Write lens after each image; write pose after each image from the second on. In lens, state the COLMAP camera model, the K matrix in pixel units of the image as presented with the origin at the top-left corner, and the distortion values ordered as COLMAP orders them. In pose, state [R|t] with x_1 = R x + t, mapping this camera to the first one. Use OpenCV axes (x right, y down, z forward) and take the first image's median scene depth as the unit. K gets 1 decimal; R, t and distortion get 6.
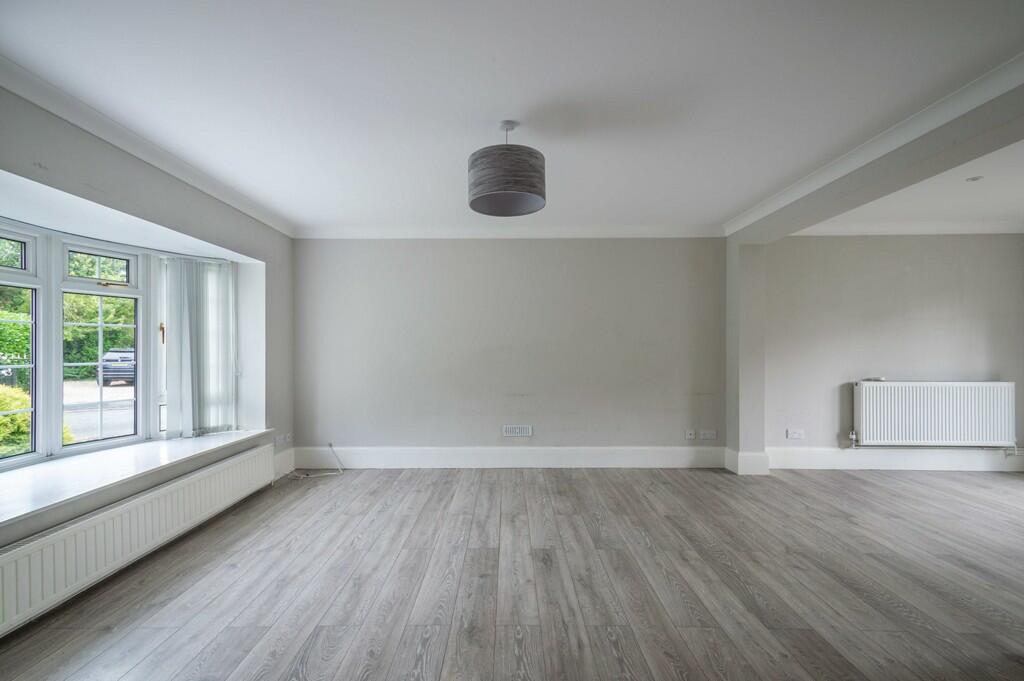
lens RADIAL K [[459.2, 0, 511.6], [0, 459.2, 344.8], [0, 0, 1]] dist [0.017758, 0.000427]
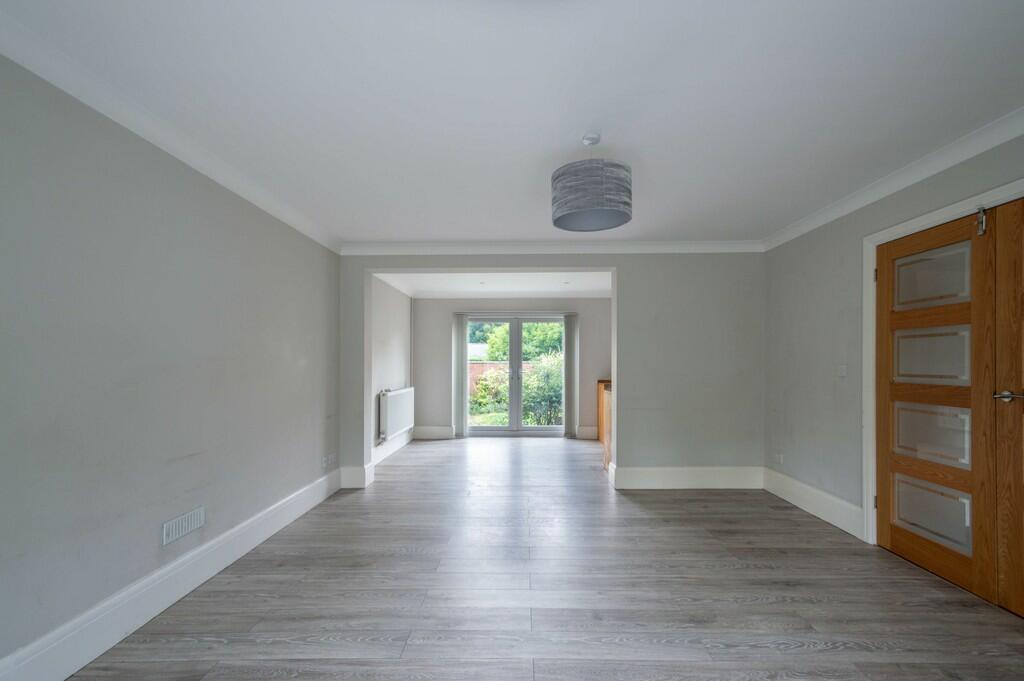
lens RADIAL K [[459.2, 0, 509.2], [0, 459.2, 362.0], [0, 0, 1]] dist [0.017758, 0.000427]
pose [[0.020409, 0.003830, 0.999784, -0.565809], [-0.003688, 0.999986, -0.003755, -0.002201], [-0.999785, -0.003611, 0.020422, 0.665126]]
